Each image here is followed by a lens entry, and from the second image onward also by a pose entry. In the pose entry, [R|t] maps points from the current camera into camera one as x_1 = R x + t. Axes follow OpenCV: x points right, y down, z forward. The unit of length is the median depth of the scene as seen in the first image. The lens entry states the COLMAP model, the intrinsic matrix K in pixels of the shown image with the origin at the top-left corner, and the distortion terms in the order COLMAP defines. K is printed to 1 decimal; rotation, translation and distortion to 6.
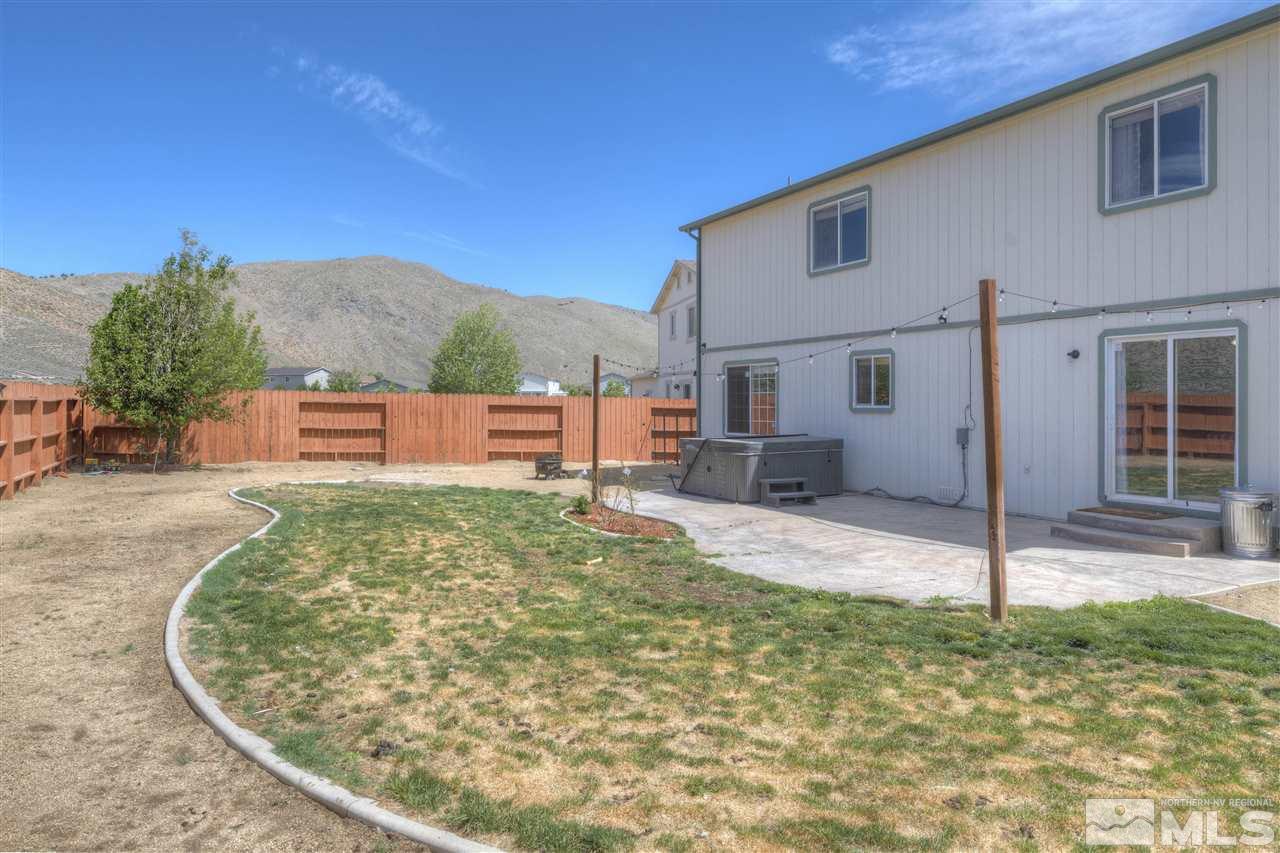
lens RADIAL K [[811.5, 0, 640.8], [0, 811.5, 396.8], [0, 0, 1]] dist [-0.001675, -0.000603]
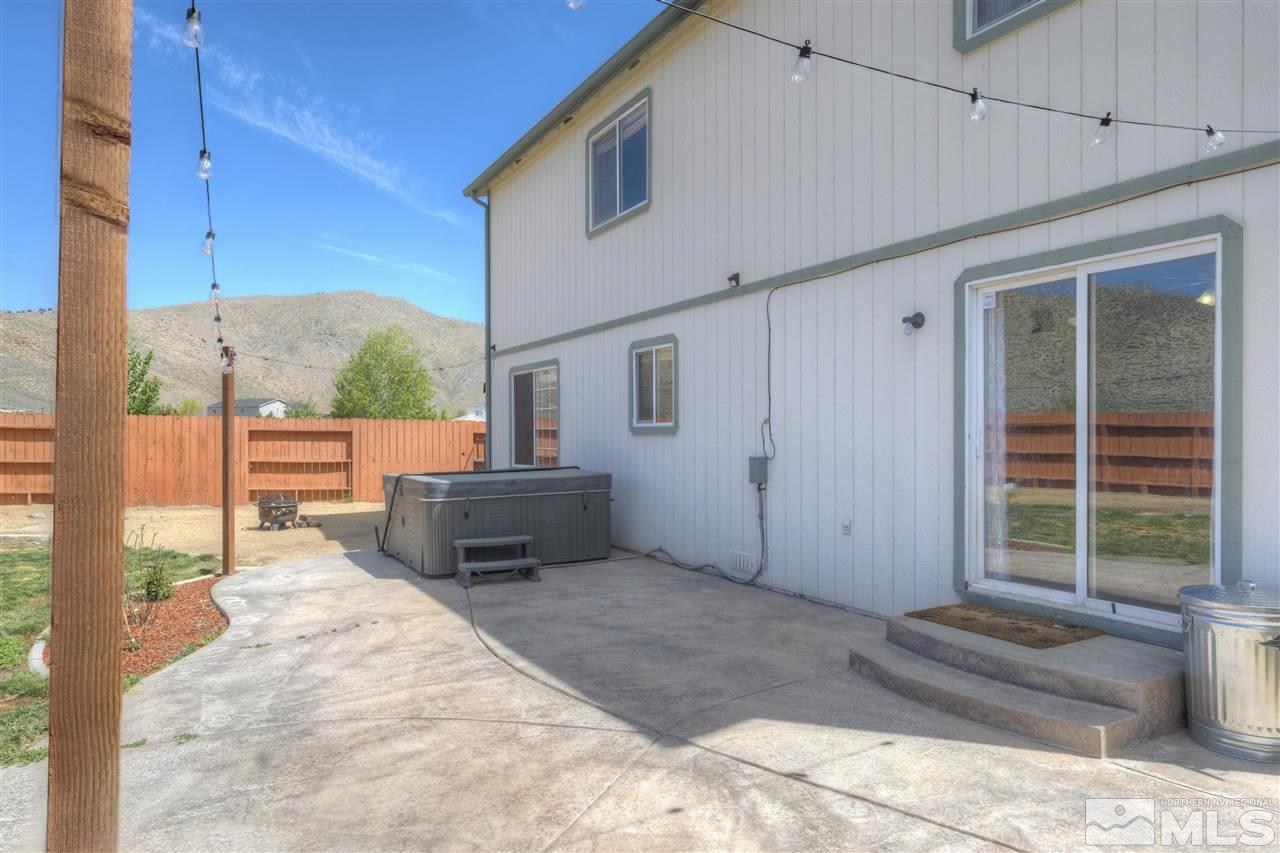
lens RADIAL K [[786.5, 0, 634.5], [0, 786.5, 436.7], [0, 0, 1]] dist [-0.001415, -0.000793]
pose [[0.999694, -0.006078, 0.023969, 0.249820], [0.005785, 0.999908, 0.012281, 0.013847], [-0.024041, -0.012139, 0.999637, 0.356940]]
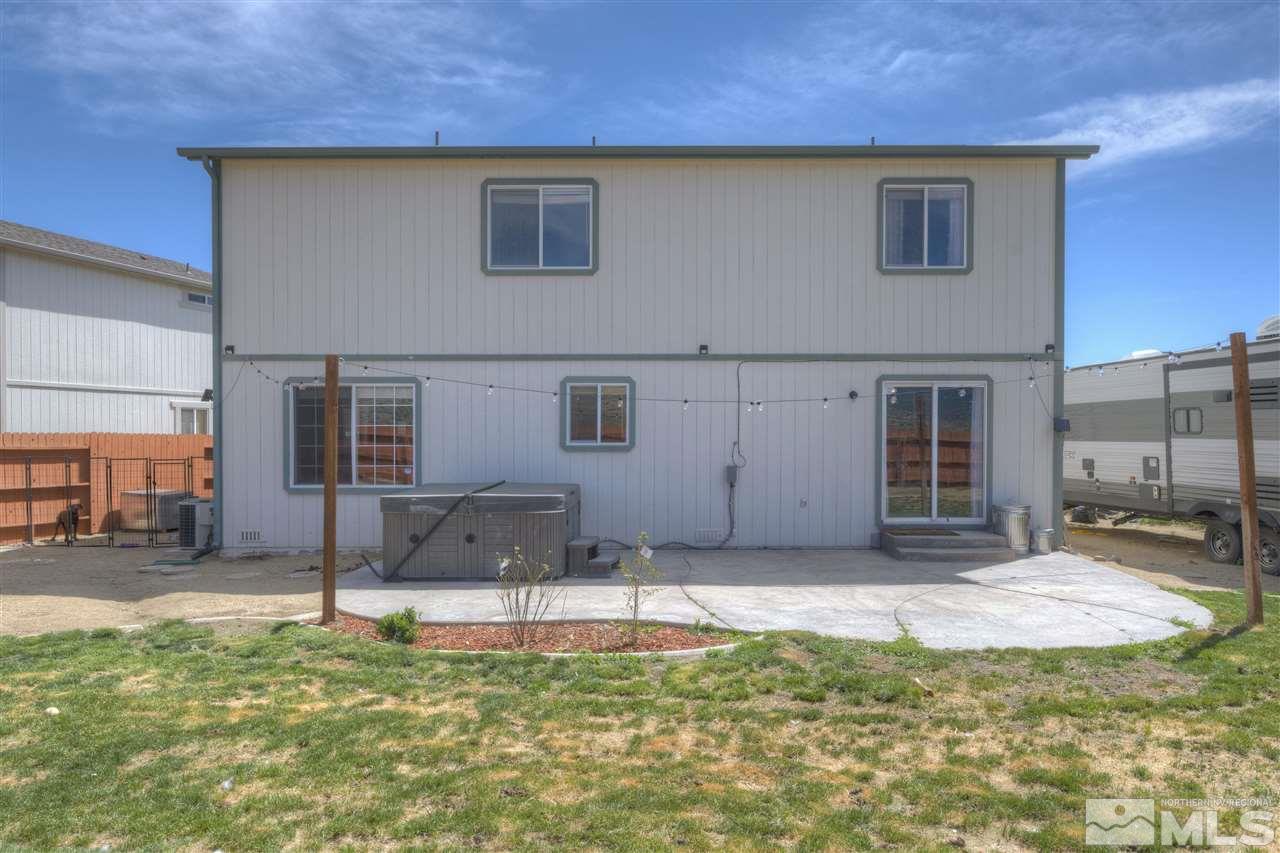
lens RADIAL K [[809.2, 0, 641.8], [0, 809.2, 447.0], [0, 0, 1]] dist [-0.001806, 0.001533]
pose [[0.475770, -0.009383, 0.879520, -0.426954], [-0.005238, 0.999895, 0.013501, 0.003762], [-0.879554, -0.011030, 0.475671, 0.549711]]
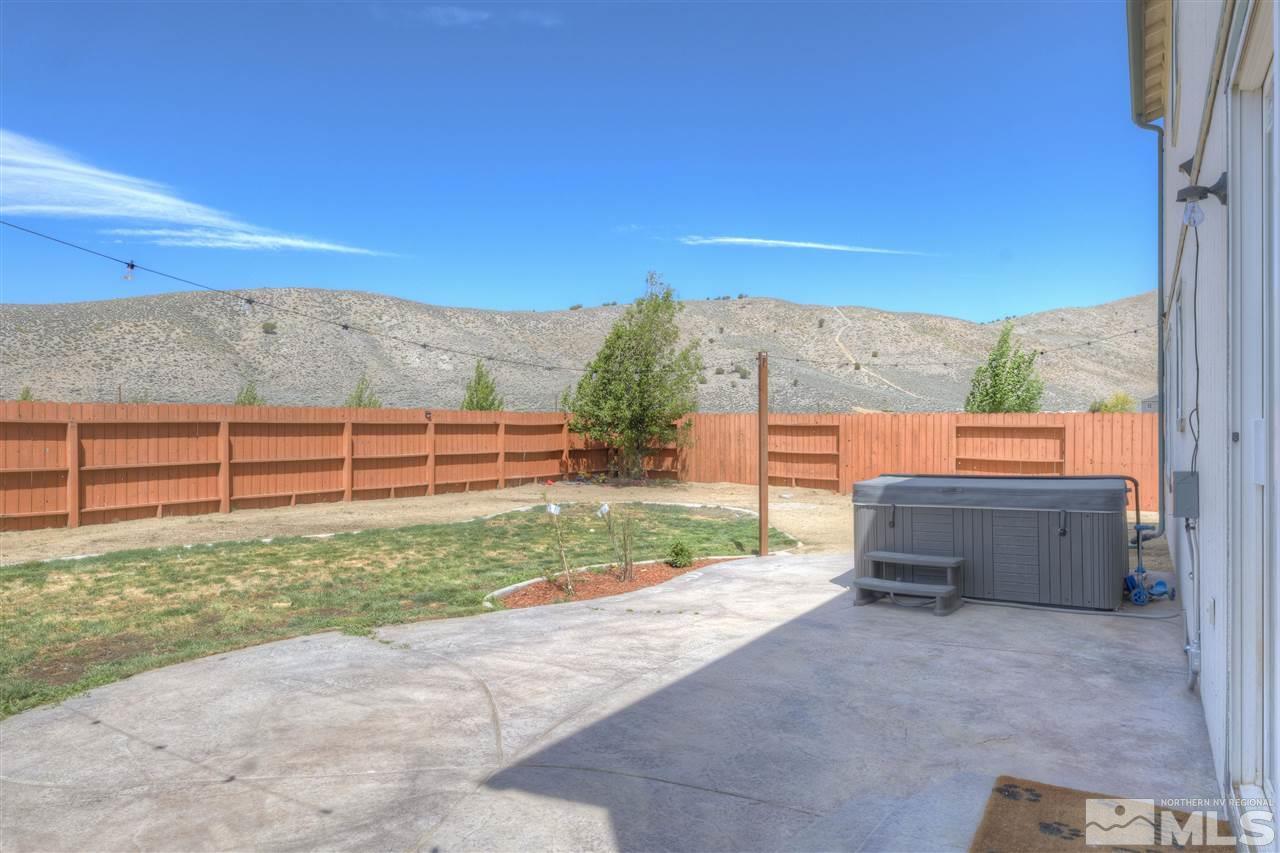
lens RADIAL K [[806.3, 0, 635.8], [0, 806.3, 428.5], [0, 0, 1]] dist [0.000426, 0.000572]
pose [[0.498408, -0.006364, -0.866919, 0.494917], [0.009493, 0.999953, -0.001883, 0.016131], [0.866891, -0.007292, 0.498445, 0.533143]]
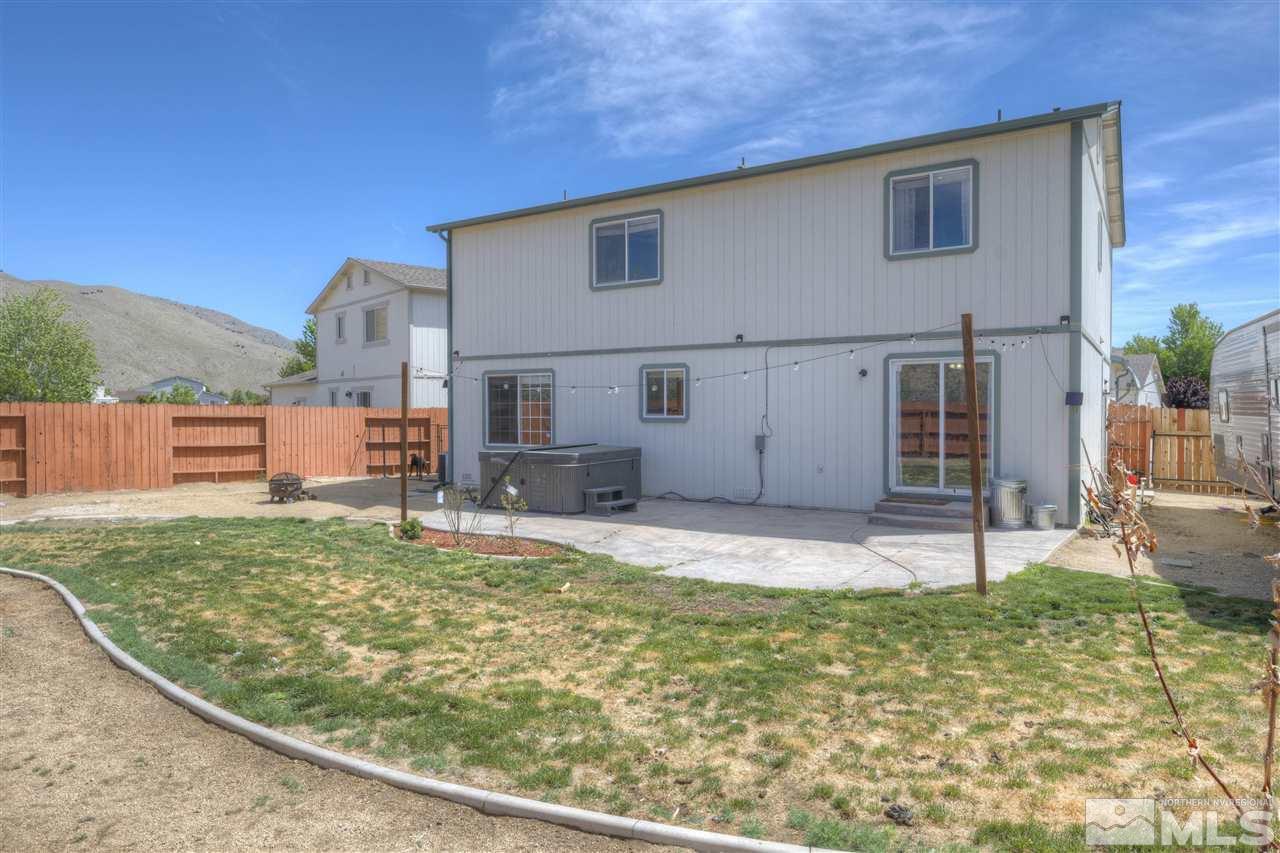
lens RADIAL K [[795.3, 0, 638.7], [0, 795.3, 414.4], [0, 0, 1]] dist [-0.001552, -0.000550]
pose [[0.873208, -0.008328, 0.487276, -0.254184], [0.001014, 0.999883, 0.015273, -0.006659], [-0.487346, -0.012843, 0.873115, 0.094389]]
